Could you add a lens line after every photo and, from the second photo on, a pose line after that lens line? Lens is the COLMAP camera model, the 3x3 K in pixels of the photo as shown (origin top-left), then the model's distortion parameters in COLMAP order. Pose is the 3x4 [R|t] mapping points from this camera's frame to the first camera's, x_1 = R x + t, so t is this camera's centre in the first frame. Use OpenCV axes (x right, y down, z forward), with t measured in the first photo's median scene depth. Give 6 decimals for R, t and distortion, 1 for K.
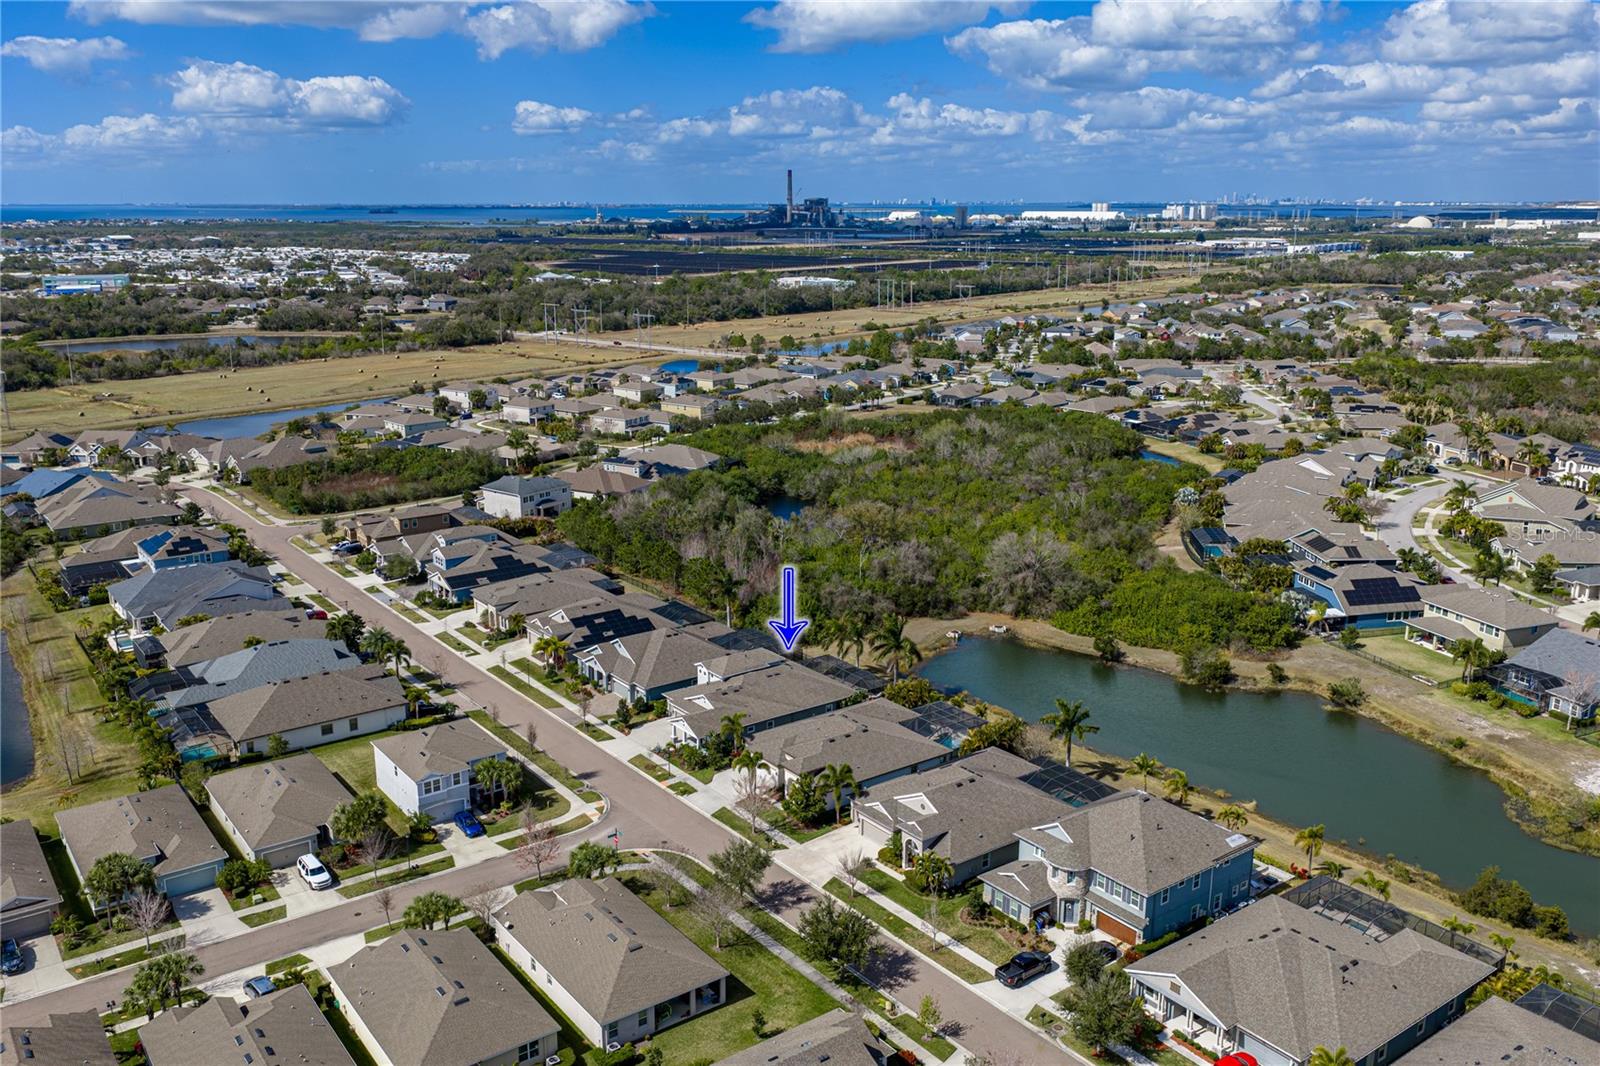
lens RADIAL K [[1324.3, 0, 803.7], [0, 1324.3, 536.0], [0, 0, 1]] dist [0.024438, -0.054092]
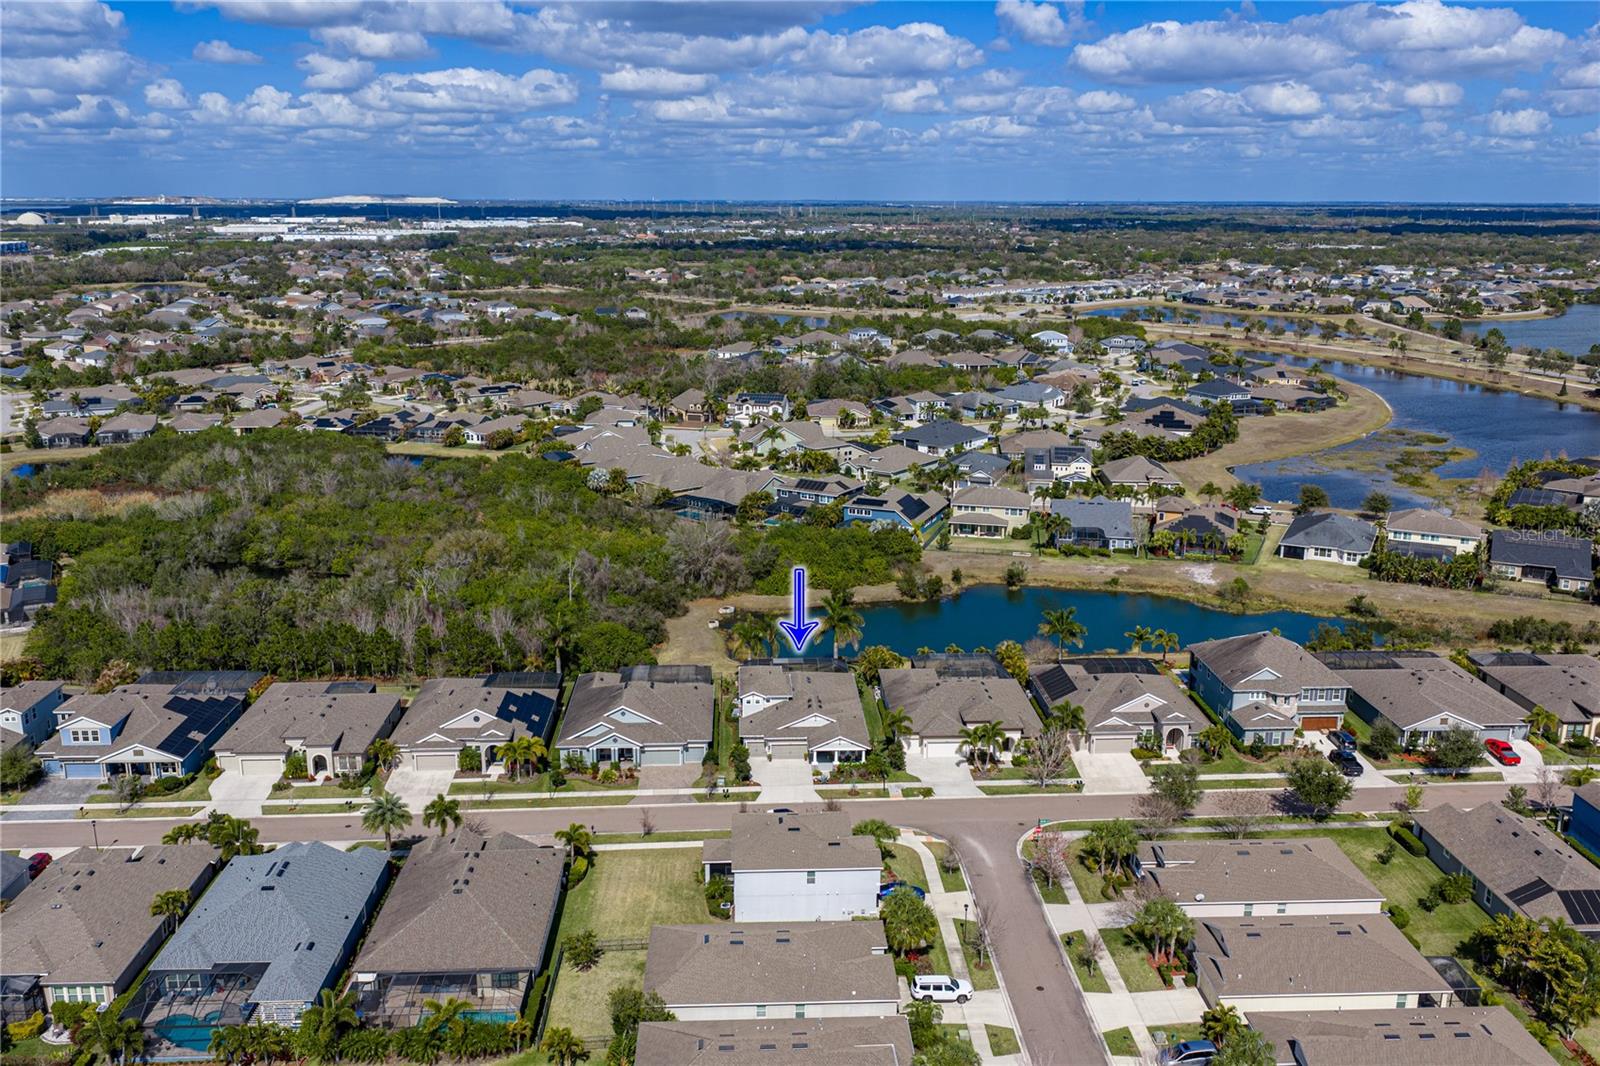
lens RADIAL K [[1324.3, 0, 803.7], [0, 1324.3, 536.0], [0, 0, 1]] dist [0.024438, -0.054092]
pose [[0.558739, -0.202167, 0.804326, -0.761054], [0.199528, 0.974116, 0.106238, -0.100679], [-0.804984, 0.101126, 0.584614, 0.396982]]
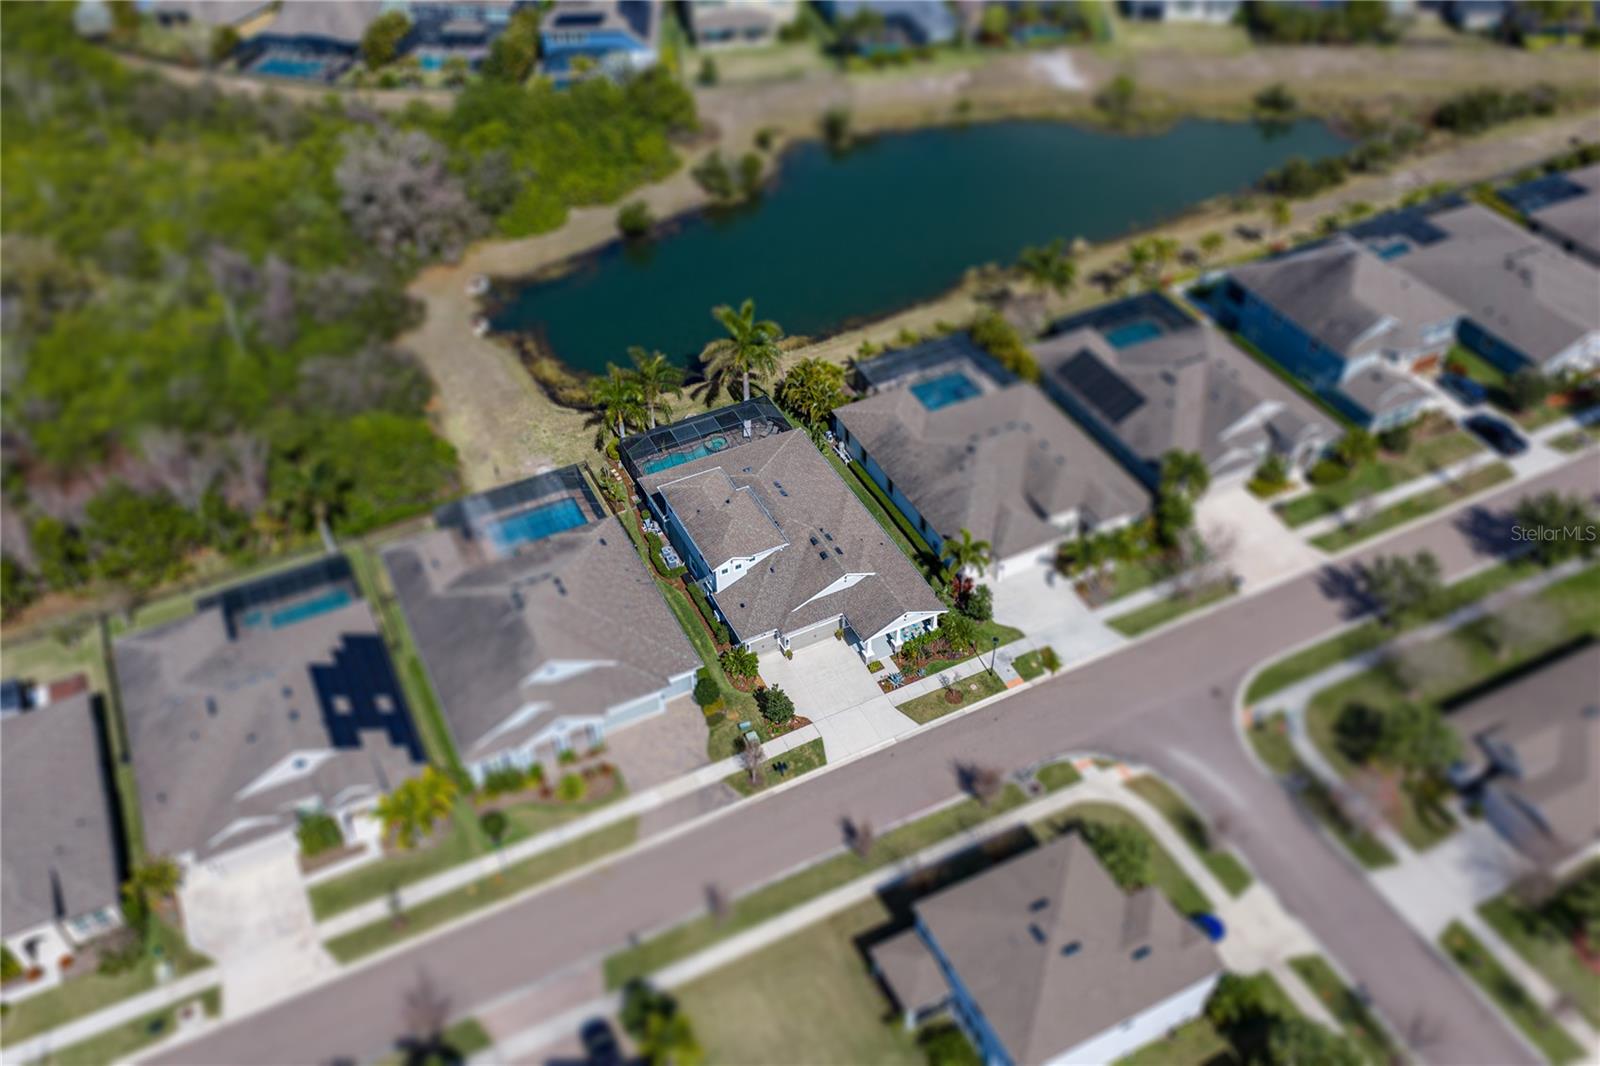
lens RADIAL K [[1324.3, 0, 803.7], [0, 1324.3, 536.0], [0, 0, 1]] dist [0.024438, -0.054092]
pose [[0.172948, -0.668629, 0.723204, -0.463978], [0.245888, 0.740329, 0.625661, -0.253561], [-0.953744, 0.069620, 0.292447, 0.772881]]
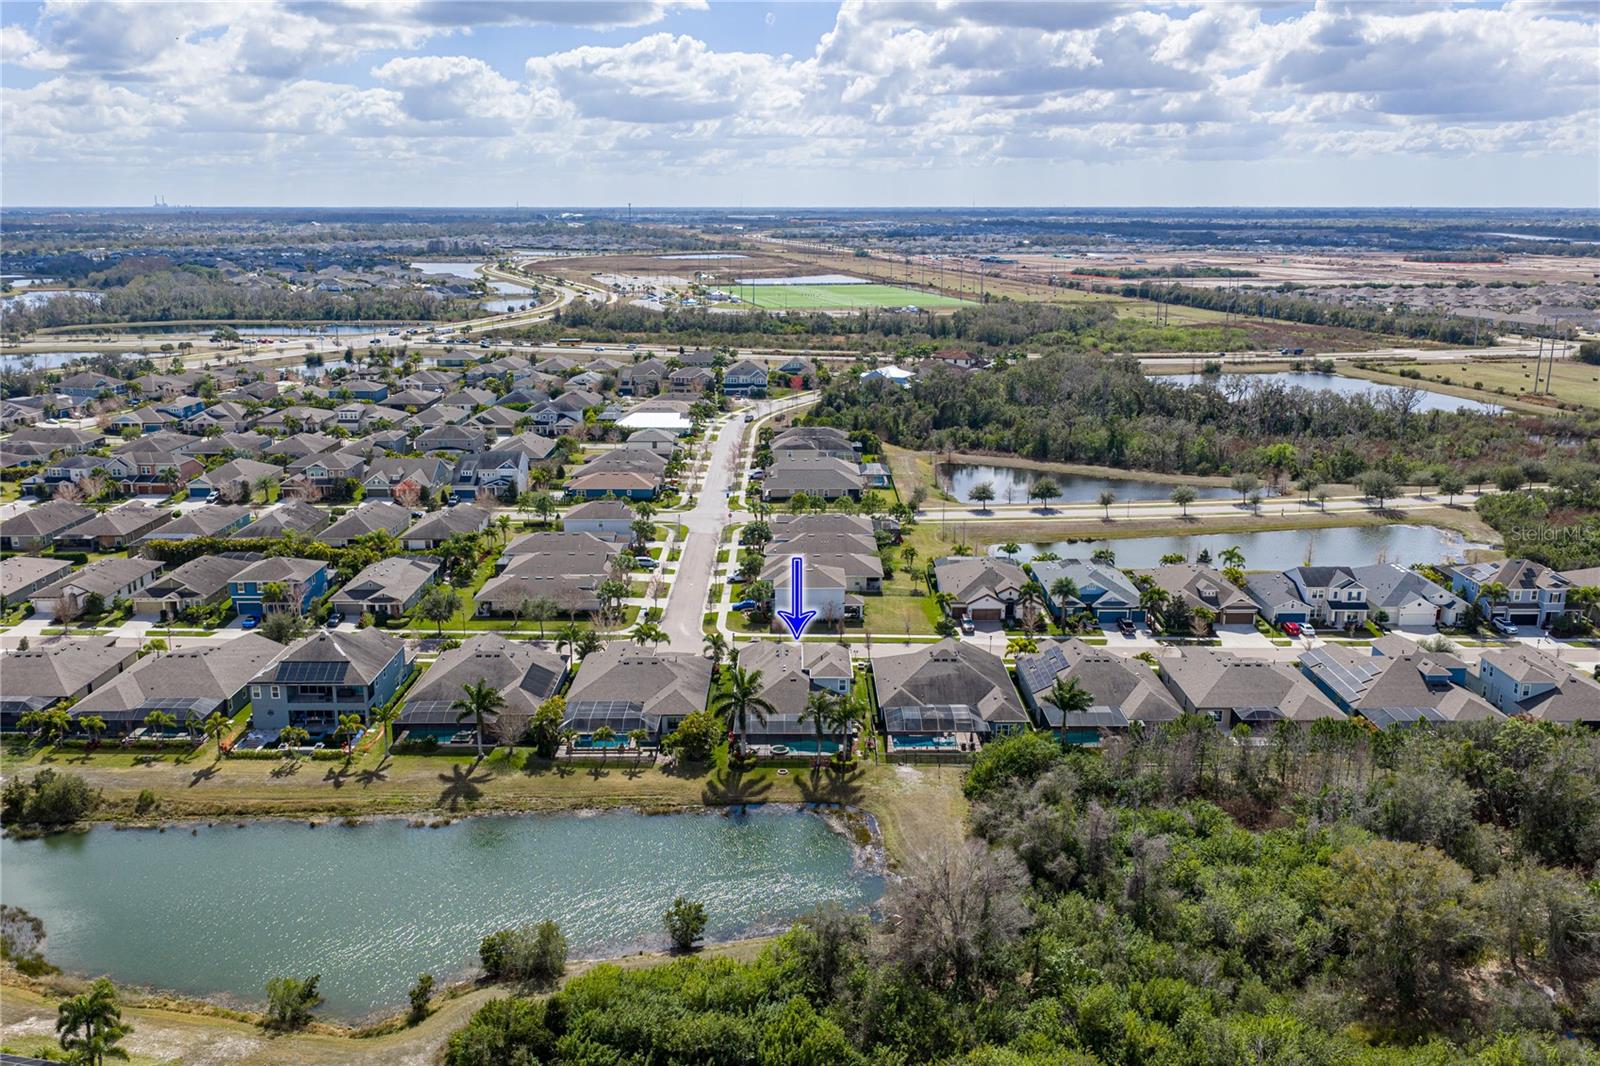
lens RADIAL K [[1324.3, 0, 803.7], [0, 1324.3, 536.0], [0, 0, 1]] dist [0.024438, -0.054092]
pose [[-0.591777, 0.202757, -0.780185, 0.702957], [-0.195015, 0.903090, 0.382619, -0.360707], [0.782156, 0.378573, -0.494888, 1.406941]]
